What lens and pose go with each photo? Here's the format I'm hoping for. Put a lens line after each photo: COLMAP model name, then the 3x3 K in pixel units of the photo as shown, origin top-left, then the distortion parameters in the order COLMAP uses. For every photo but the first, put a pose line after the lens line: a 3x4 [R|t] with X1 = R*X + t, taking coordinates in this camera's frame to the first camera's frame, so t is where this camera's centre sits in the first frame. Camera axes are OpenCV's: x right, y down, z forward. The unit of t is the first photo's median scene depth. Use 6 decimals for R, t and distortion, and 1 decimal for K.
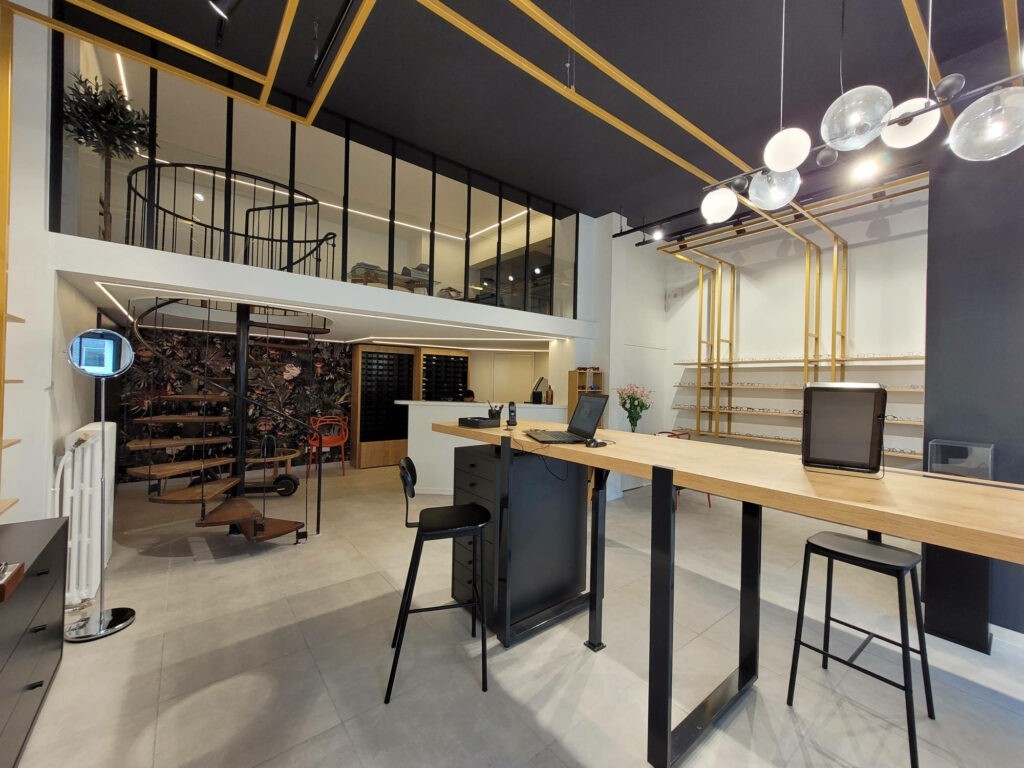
lens RADIAL K [[408.3, 0, 506.6], [0, 408.3, 375.2], [0, 0, 1]] dist [-0.007654, 0.000927]
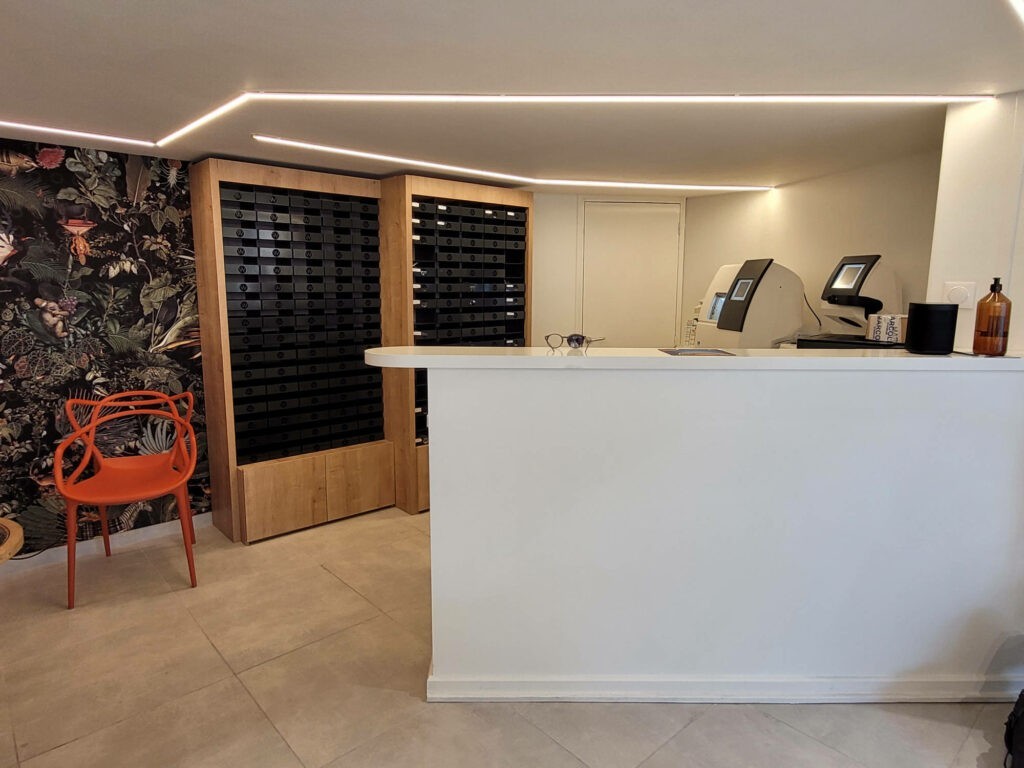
lens RADIAL K [[661.0, 0, 515.7], [0, 661.0, 383.5], [0, 0, 1]] dist [0.006069, -0.001455]
pose [[0.998077, -0.024427, 0.056979, -0.160646], [0.014595, 0.985854, 0.166971, 0.011530], [-0.060252, -0.165818, 0.984314, 0.459124]]
